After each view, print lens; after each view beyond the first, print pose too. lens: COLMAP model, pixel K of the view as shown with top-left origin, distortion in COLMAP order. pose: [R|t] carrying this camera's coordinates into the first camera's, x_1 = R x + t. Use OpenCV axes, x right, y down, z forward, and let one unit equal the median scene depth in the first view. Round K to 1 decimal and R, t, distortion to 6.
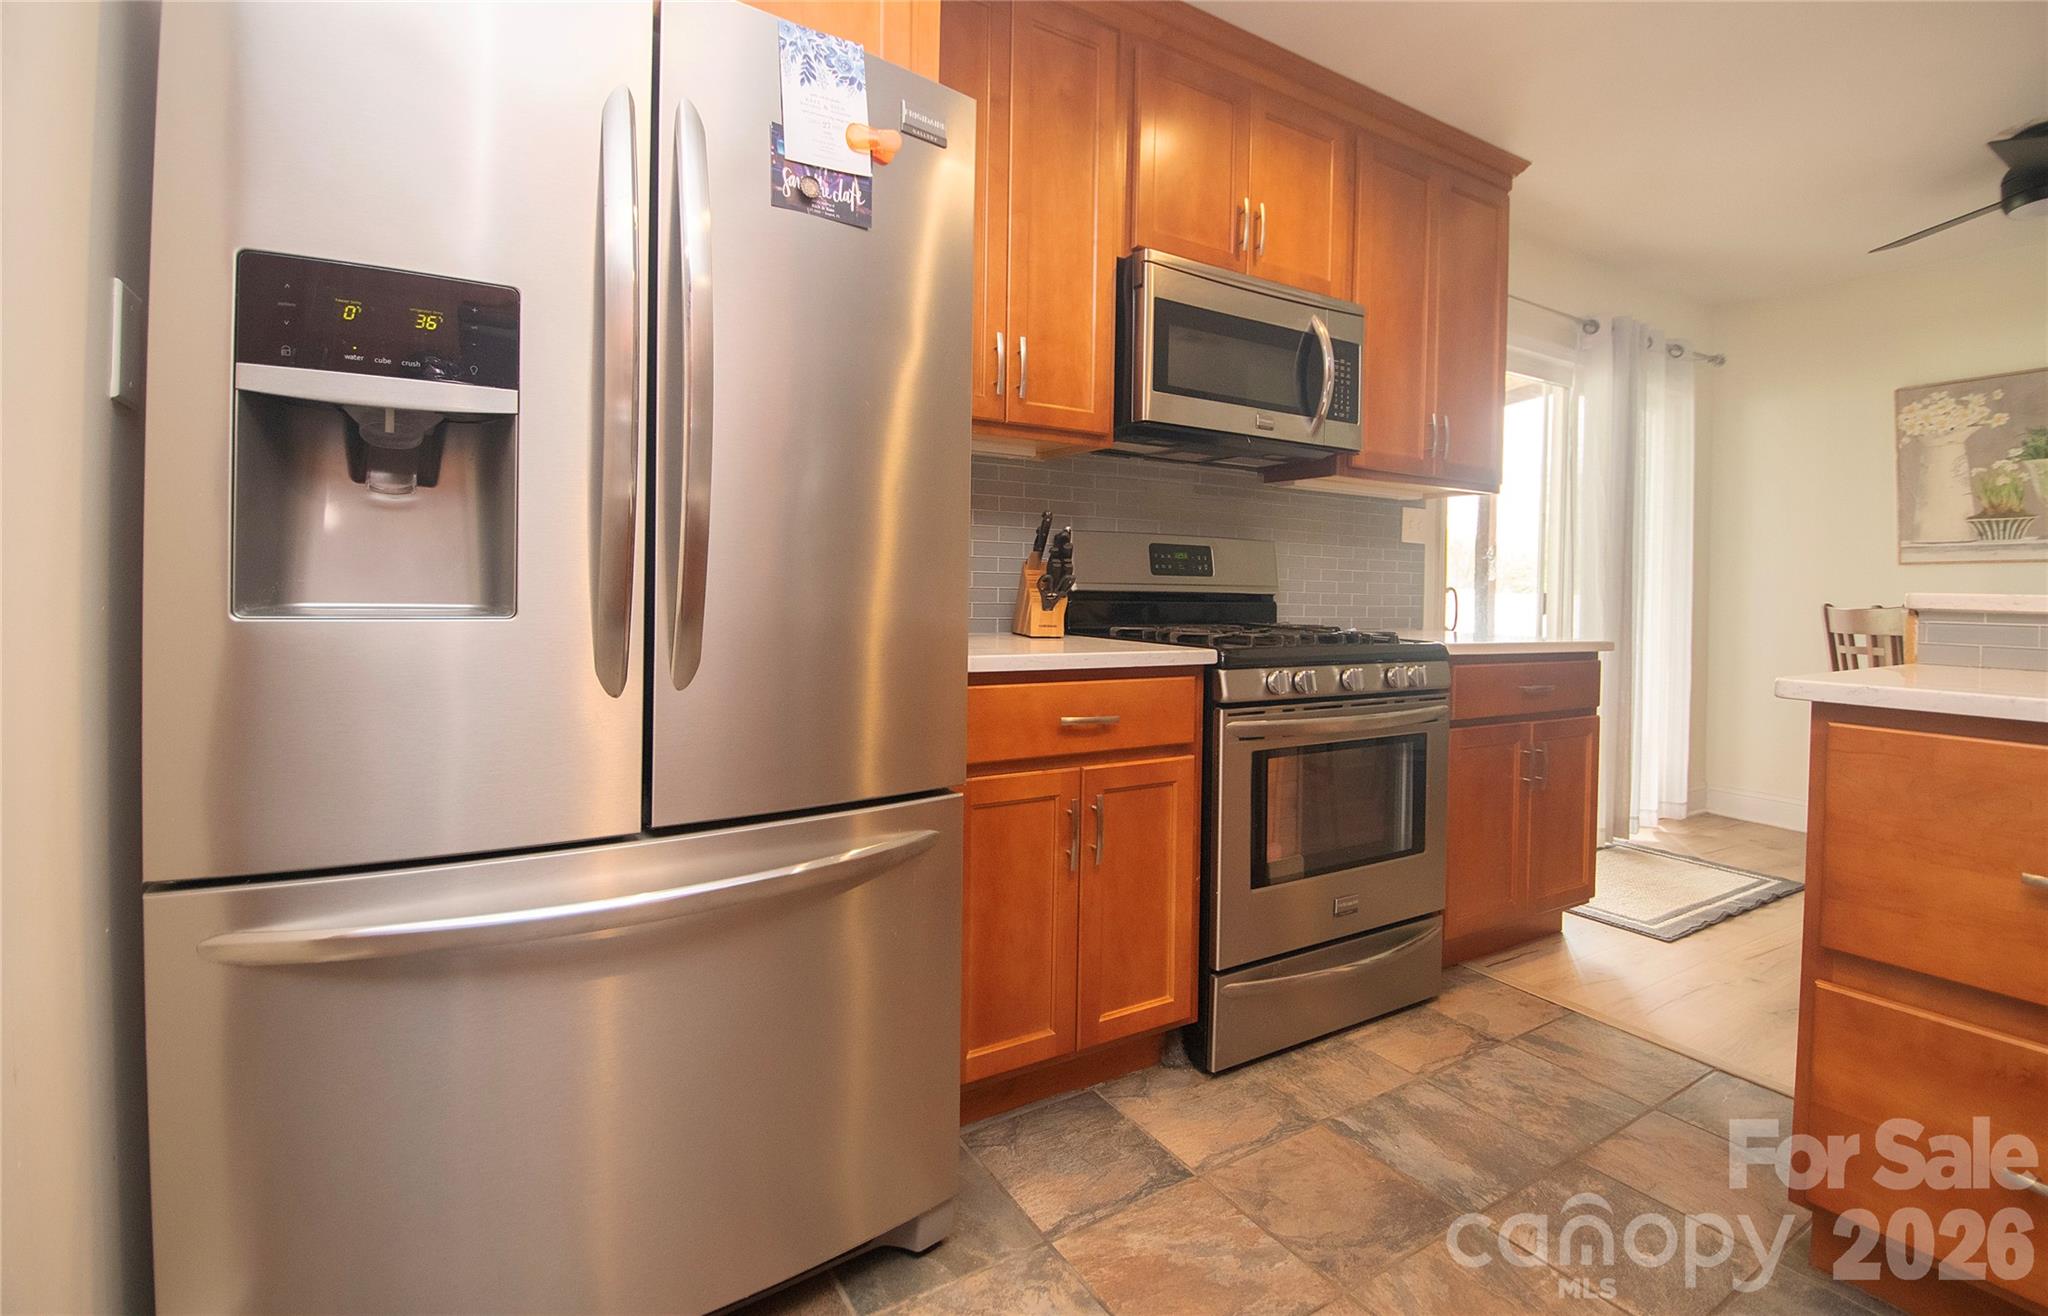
lens RADIAL K [[969.6, 0, 1035.2], [0, 969.6, 625.3], [0, 0, 1]] dist [0.003003, -0.007709]
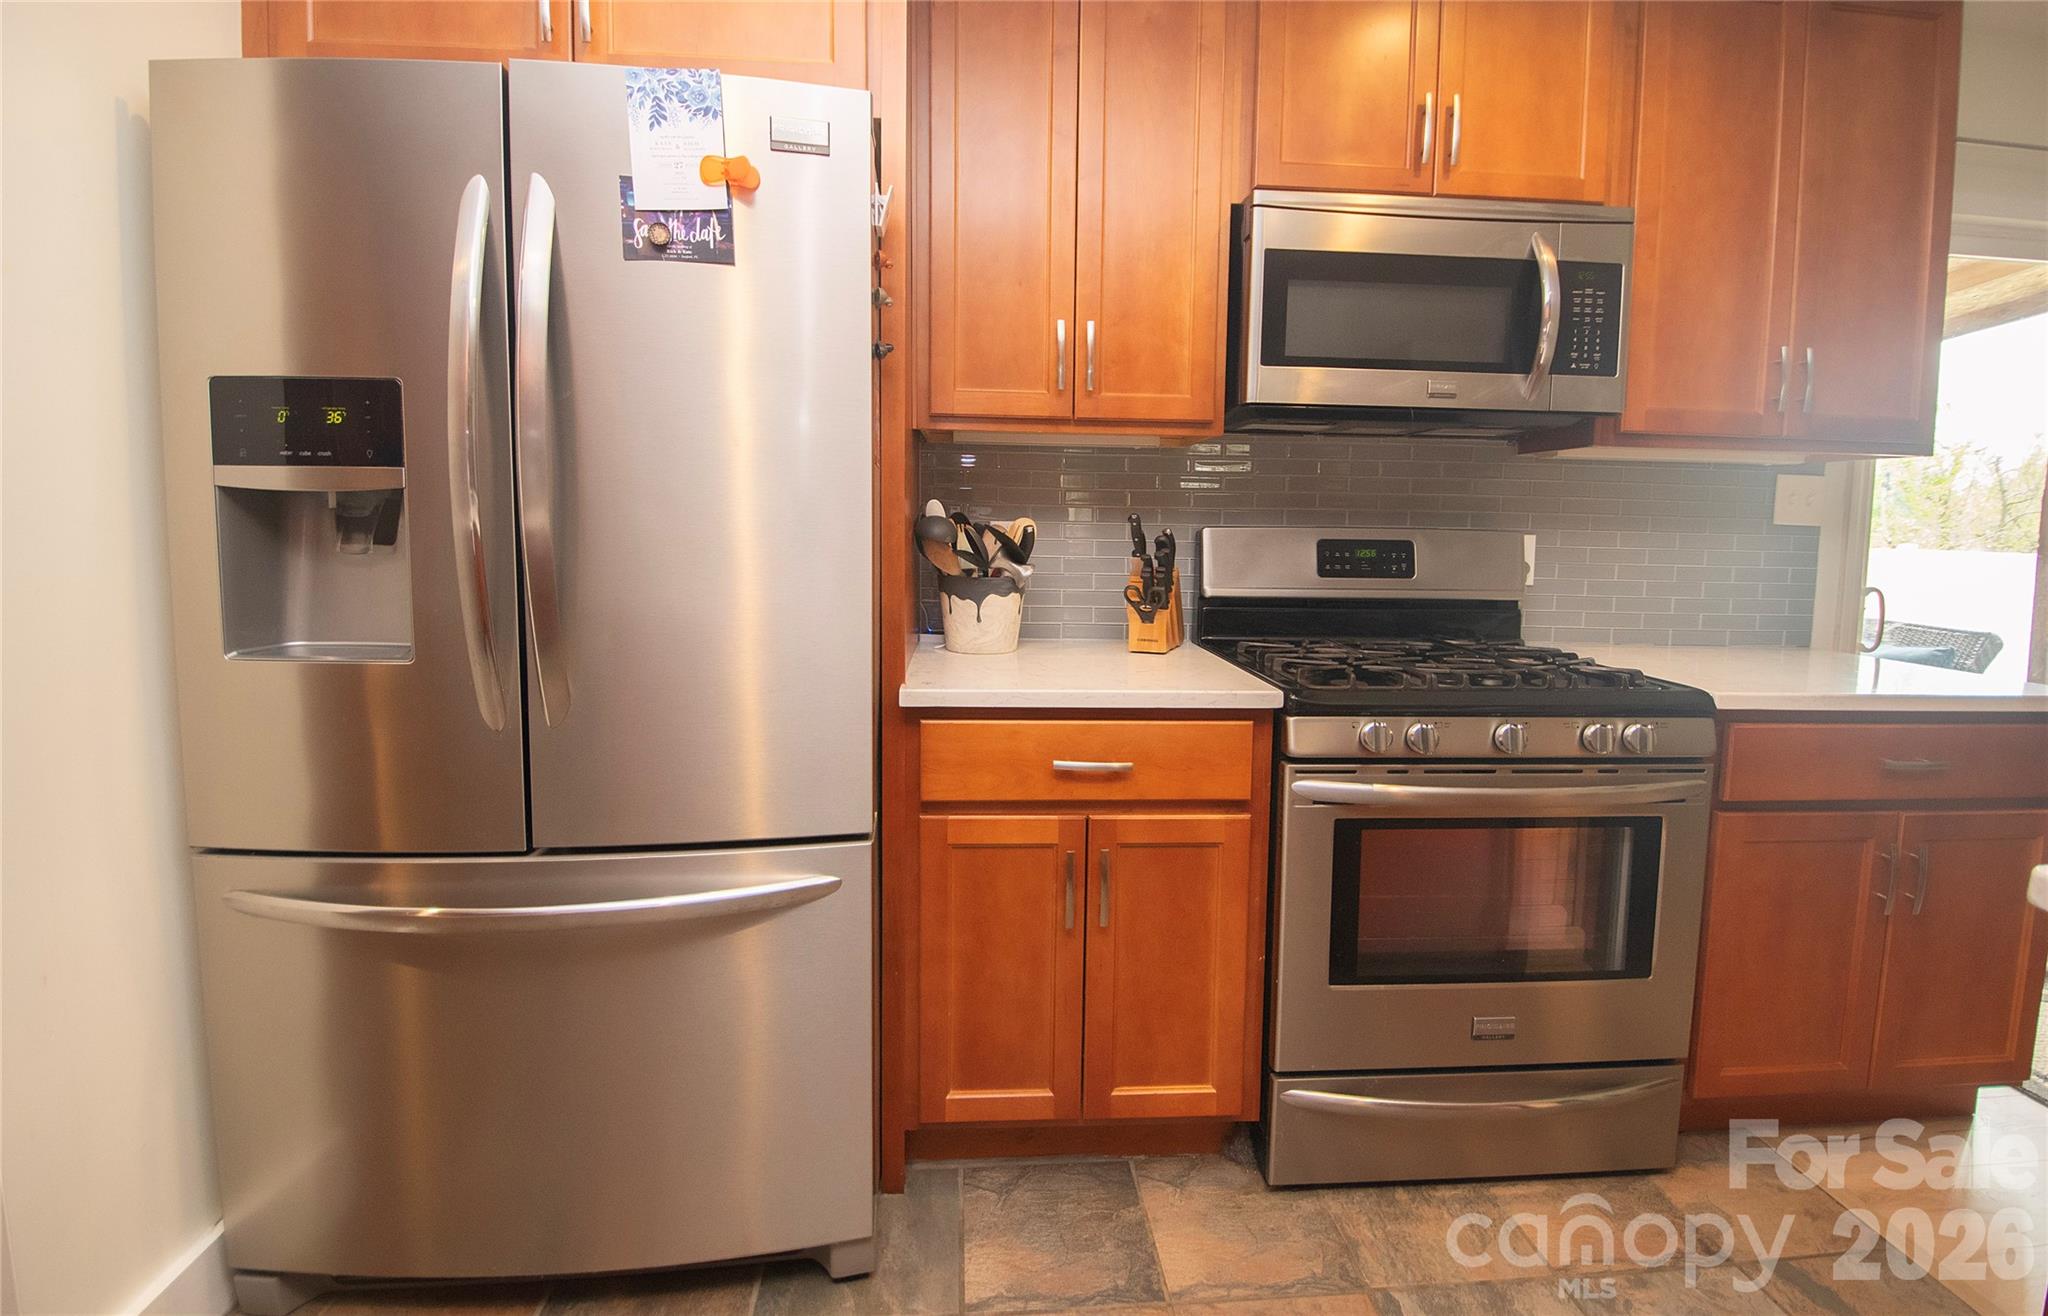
lens RADIAL K [[969.6, 0, 1135.3], [0, 969.6, 610.0], [0, 0, 1]] dist [0.003003, -0.007709]
pose [[0.876818, 0.049277, -0.478290, 0.463299], [-0.016550, 0.997238, 0.072404, -0.099217], [0.480537, -0.055570, 0.875212, 0.230928]]
